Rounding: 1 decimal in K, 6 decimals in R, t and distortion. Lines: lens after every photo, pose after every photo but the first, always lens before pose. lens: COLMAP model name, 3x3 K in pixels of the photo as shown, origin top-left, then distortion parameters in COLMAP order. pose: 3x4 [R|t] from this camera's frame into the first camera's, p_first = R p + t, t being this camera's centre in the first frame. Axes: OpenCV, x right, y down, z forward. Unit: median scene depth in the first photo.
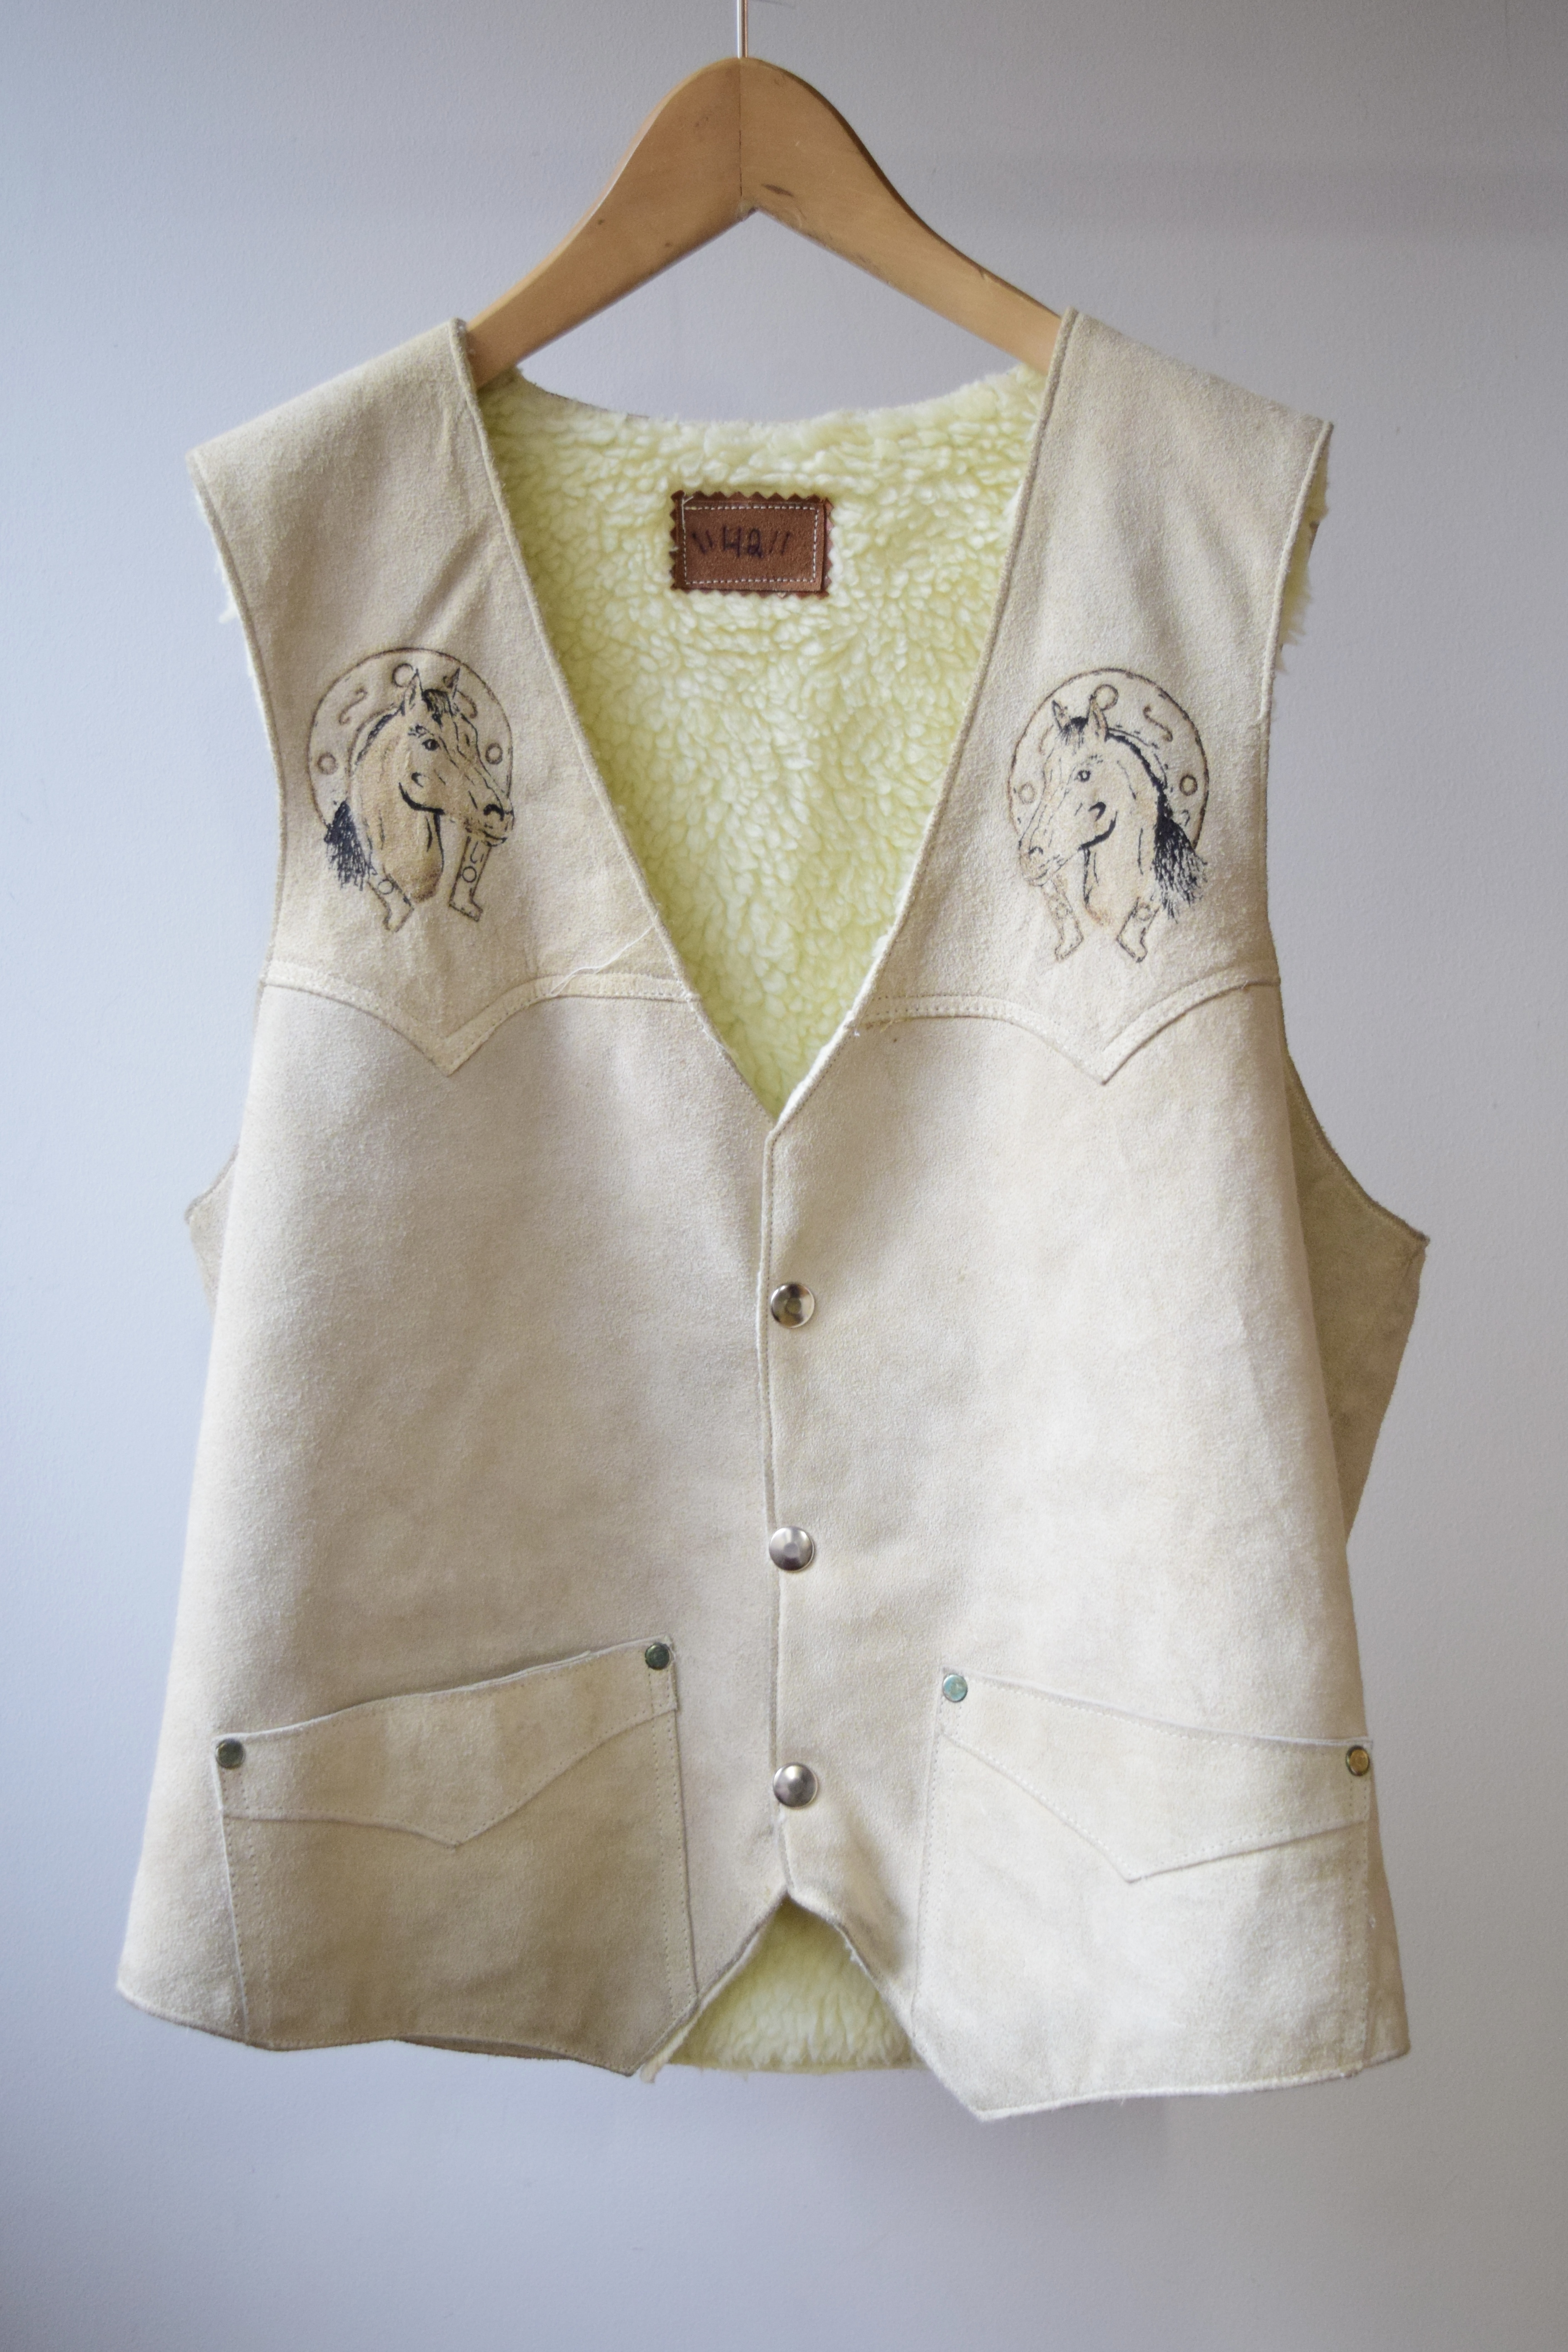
lens RADIAL K [[2752.3, 0, 784.0], [0, 2752.3, 1176.0], [0, 0, 1]] dist [-0.052759, -0.008766]
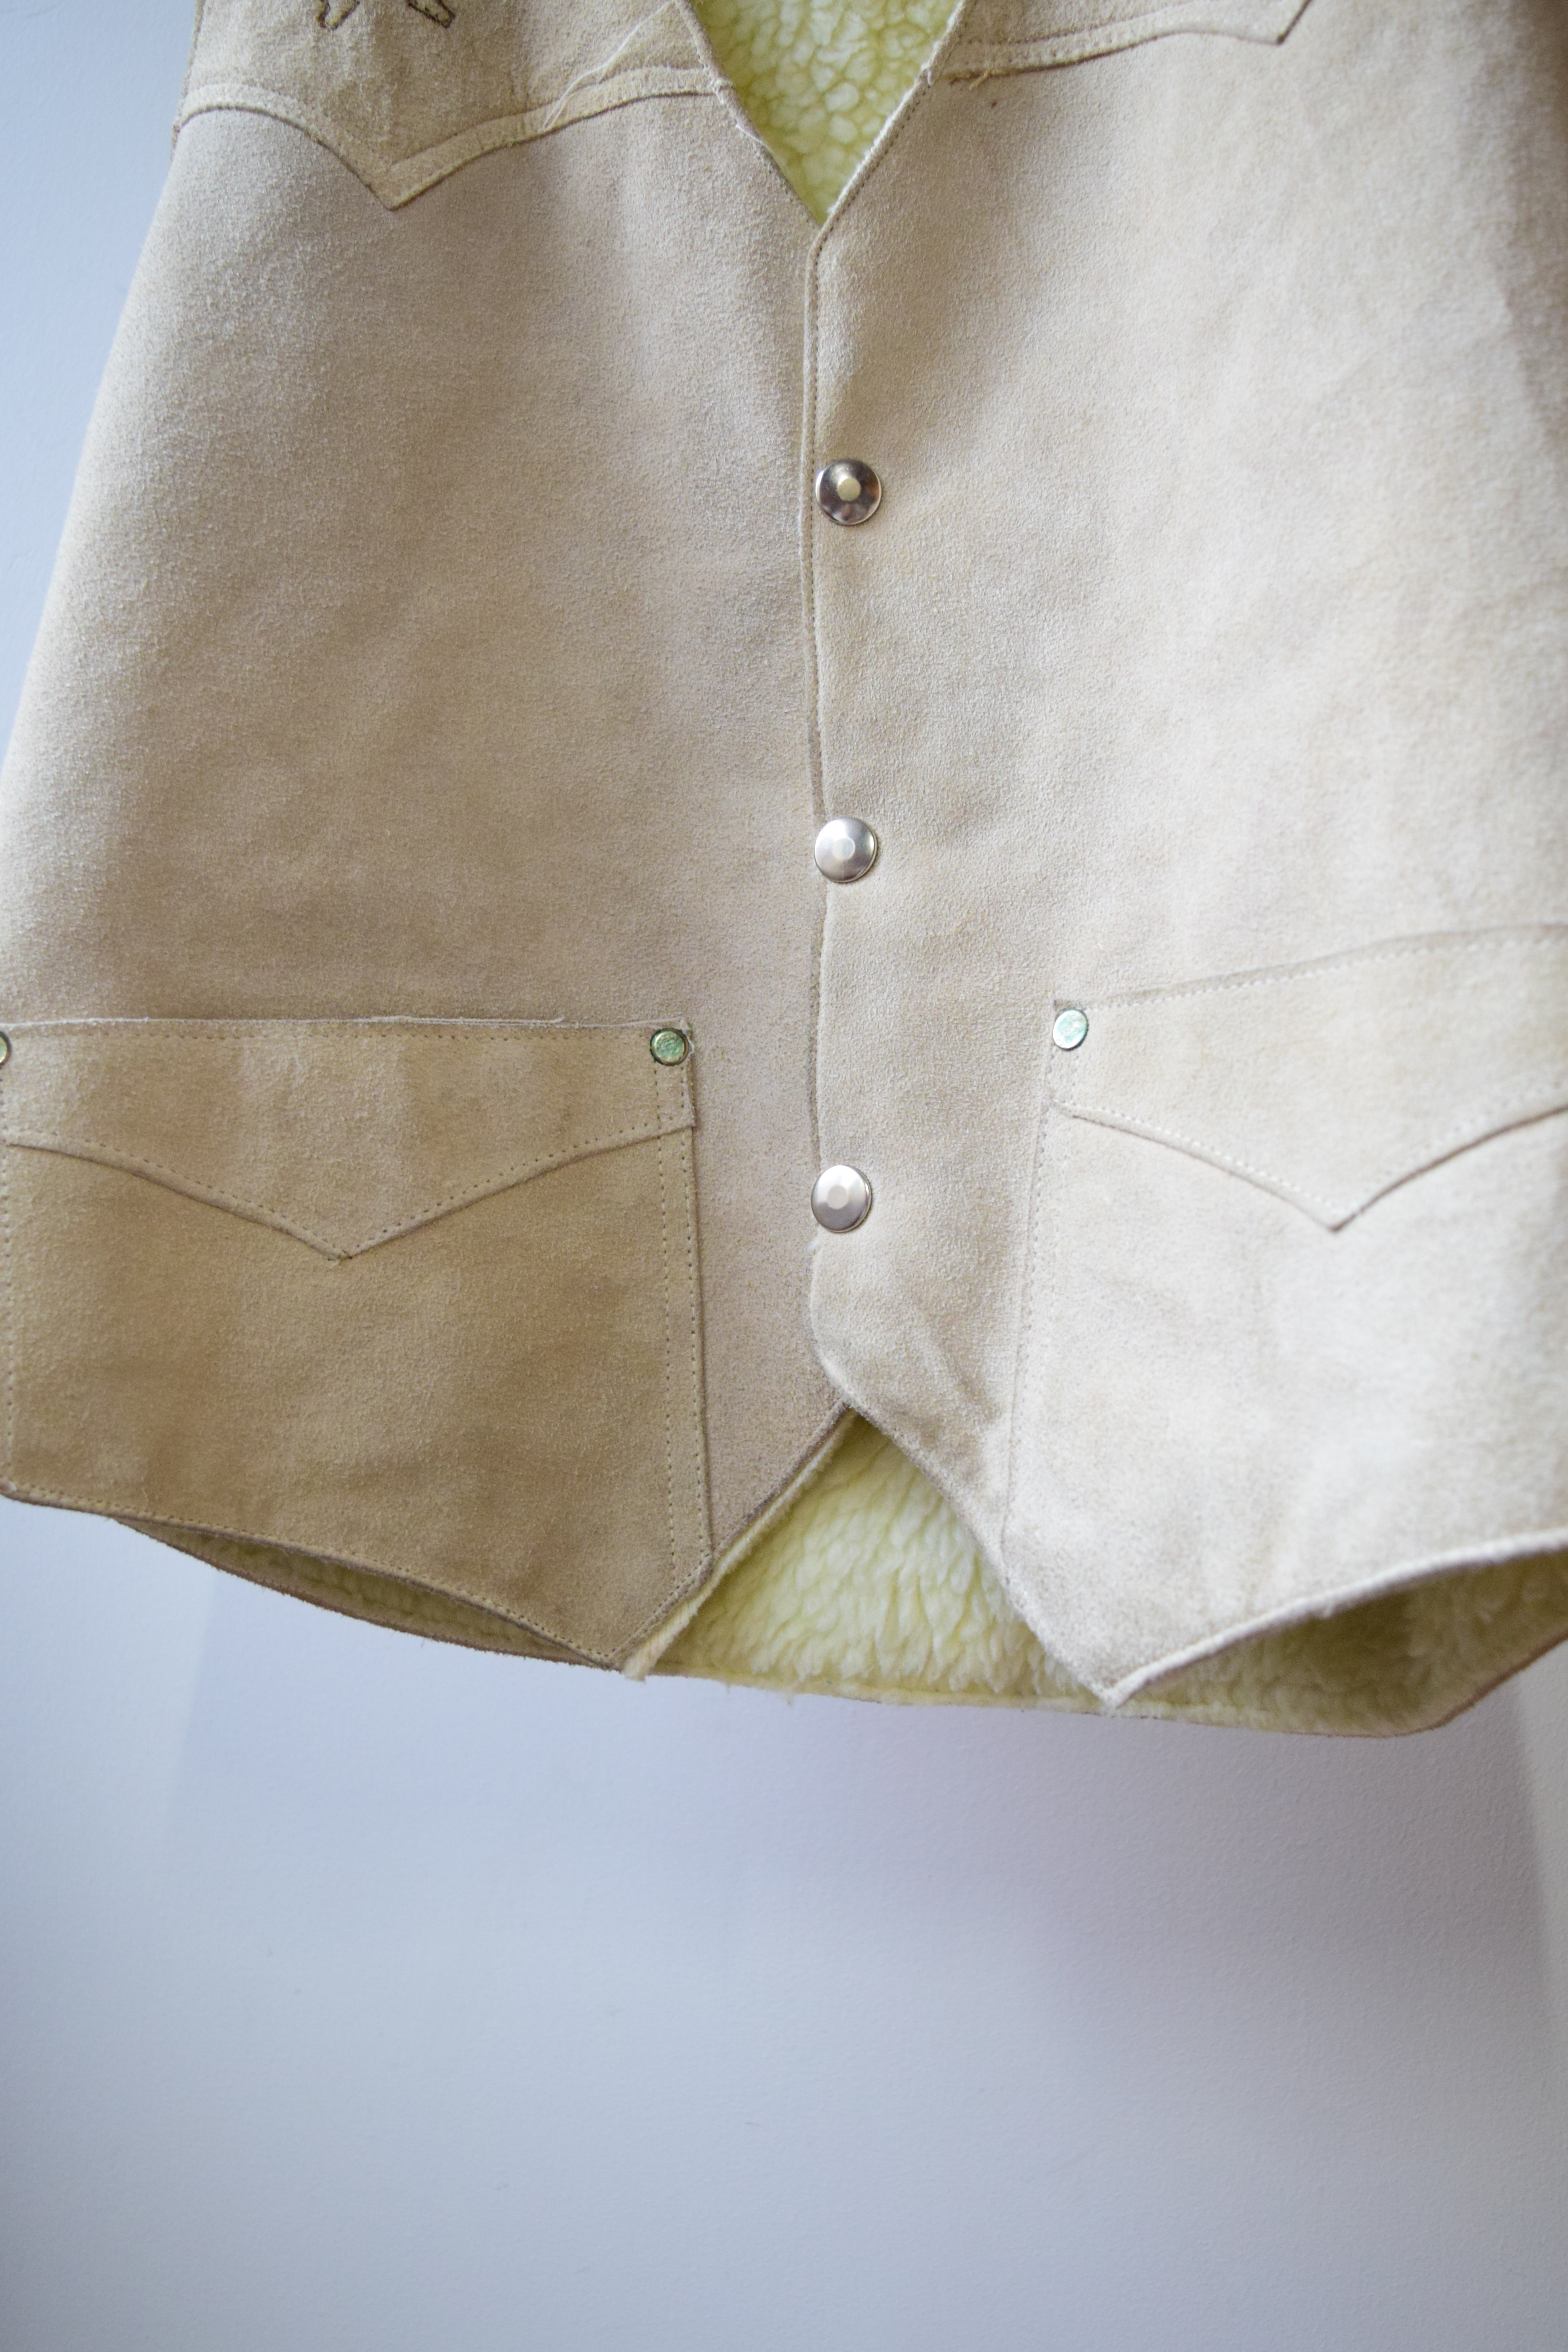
lens RADIAL K [[2244.8, 0, 784.2], [0, 2244.8, 1094.1], [0, 0, 1]] dist [0.016900, -0.069711]
pose [[0.981078, -0.002301, -0.193597, 0.097860], [-0.032975, 0.983334, -0.178794, 0.302140], [0.190782, 0.181794, 0.964652, 0.479034]]
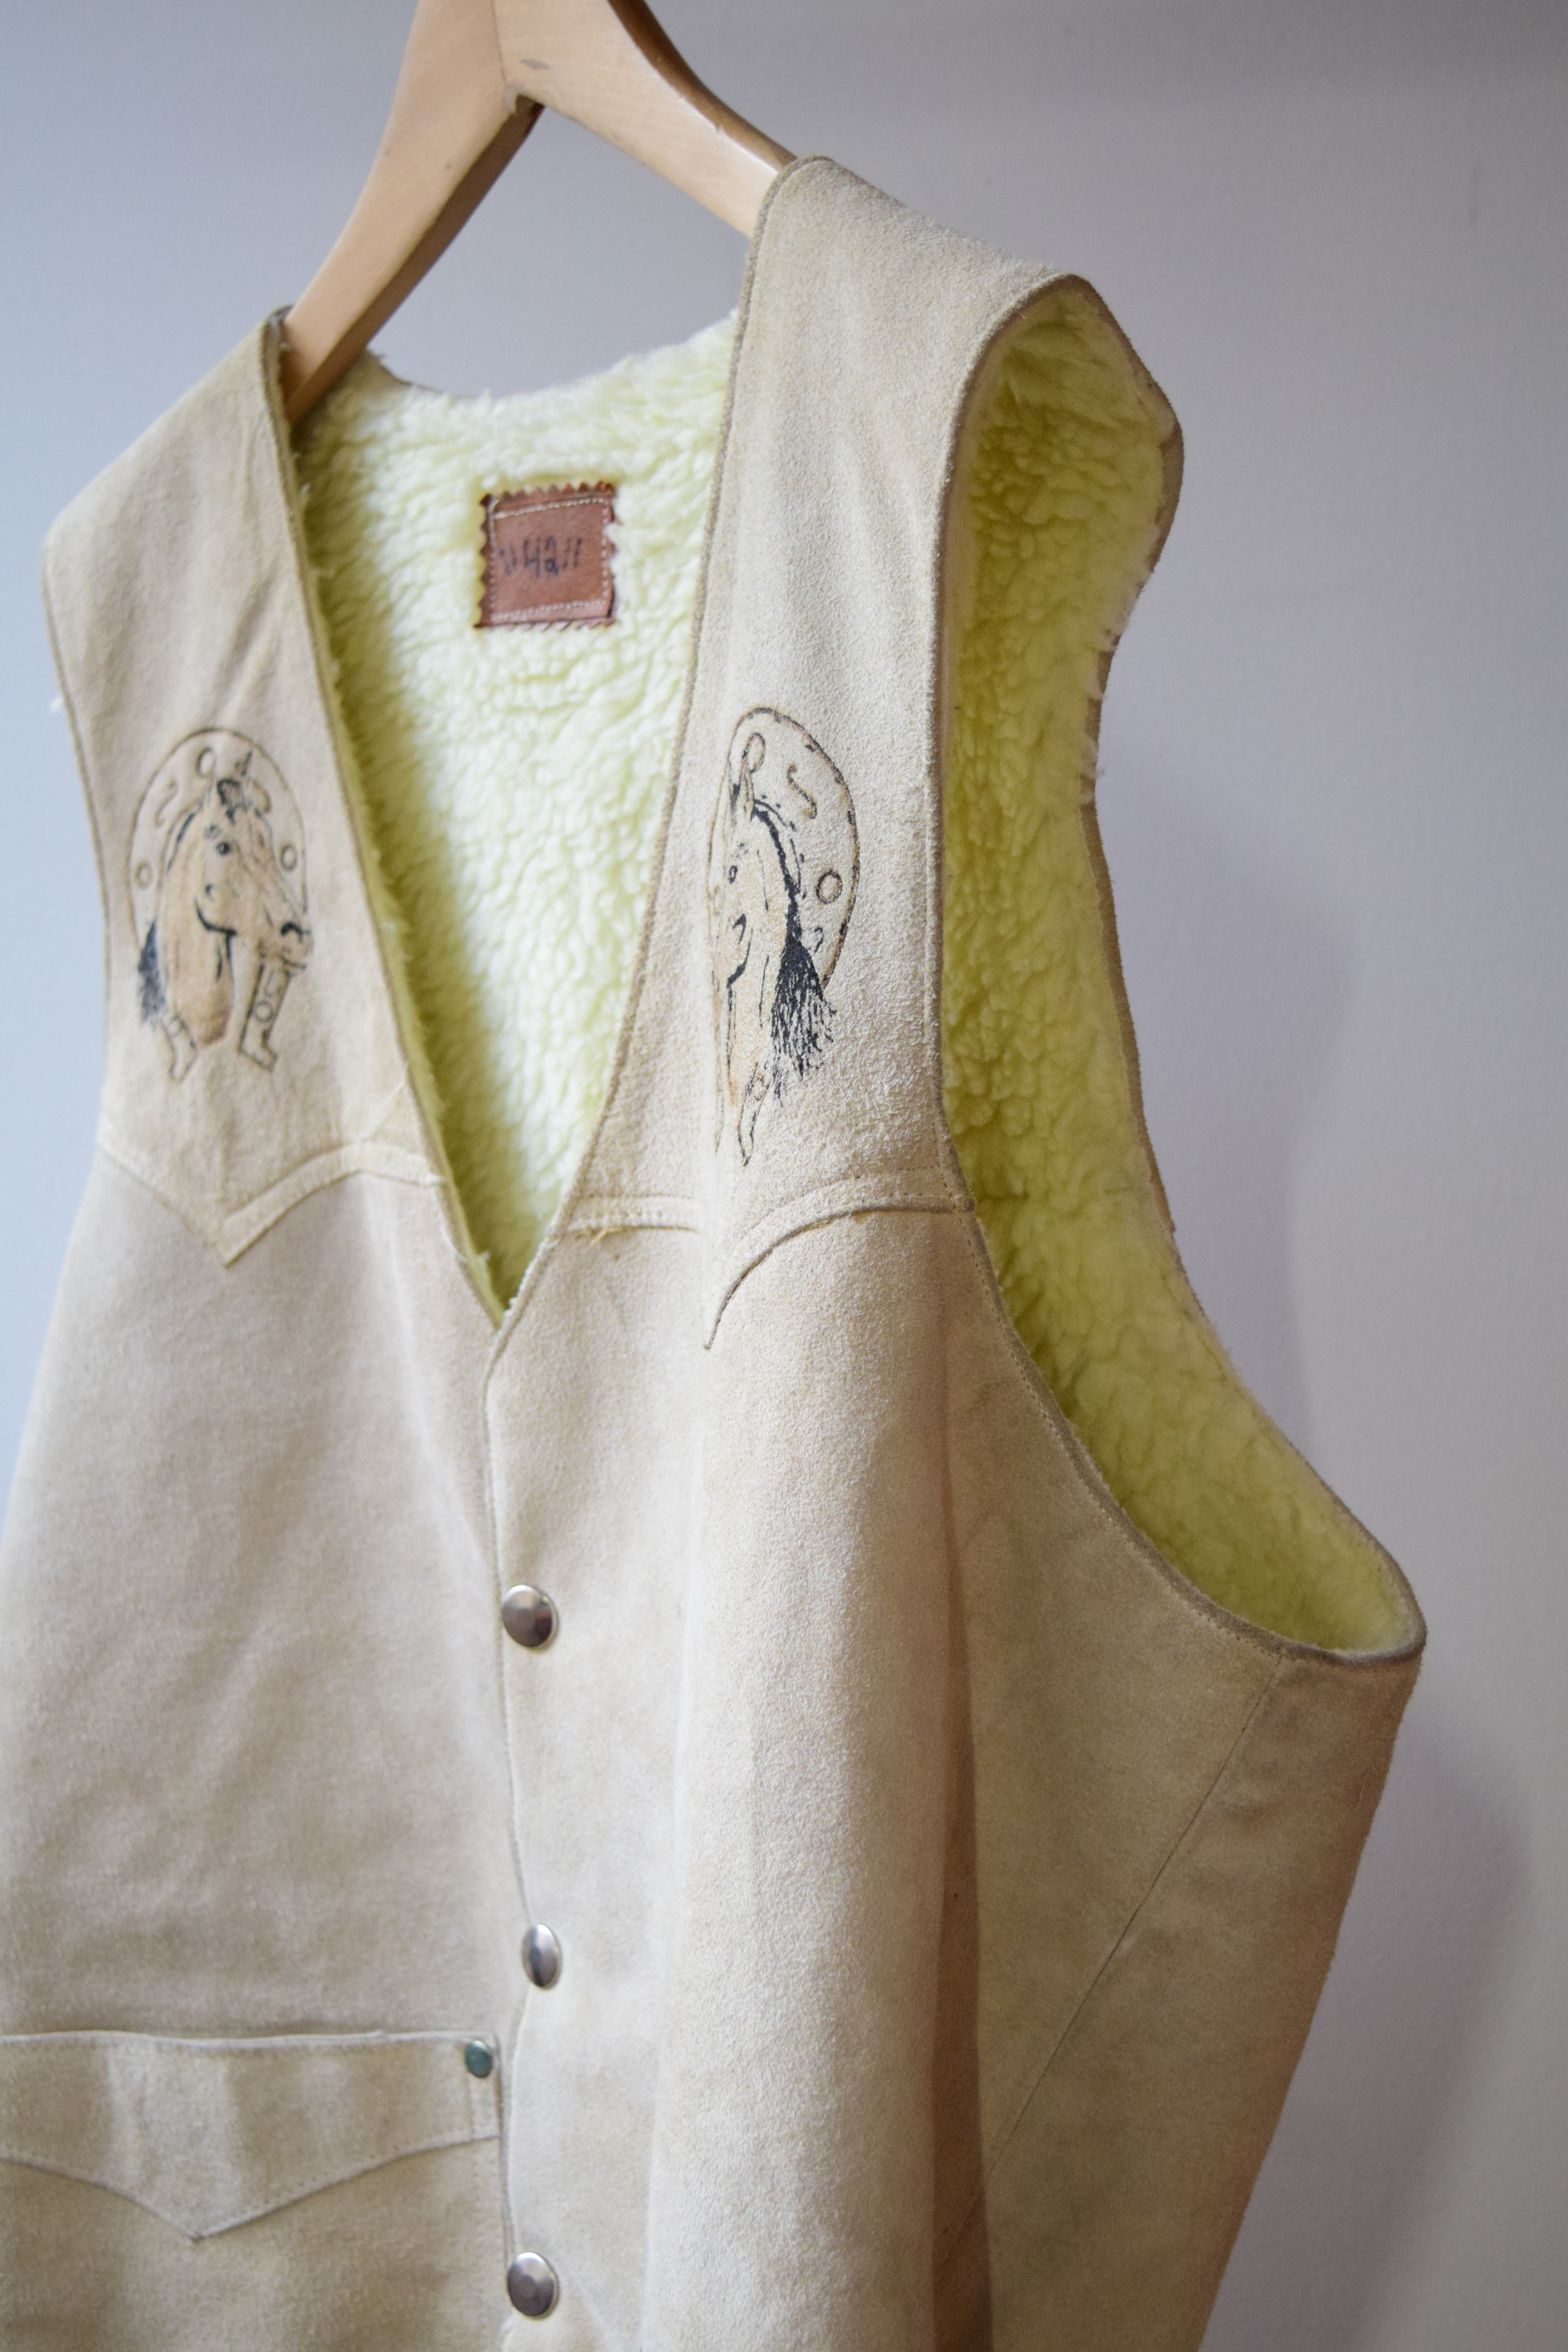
lens RADIAL K [[3082.5, 0, 784.0], [0, 3082.5, 1176.0], [0, 0, 1]] dist [-0.036243, -0.022423]
pose [[0.736426, 0.045791, -0.674966, 0.591748], [-0.061360, 0.998115, 0.000766, -0.072799], [0.673729, 0.040852, 0.737848, 0.453738]]
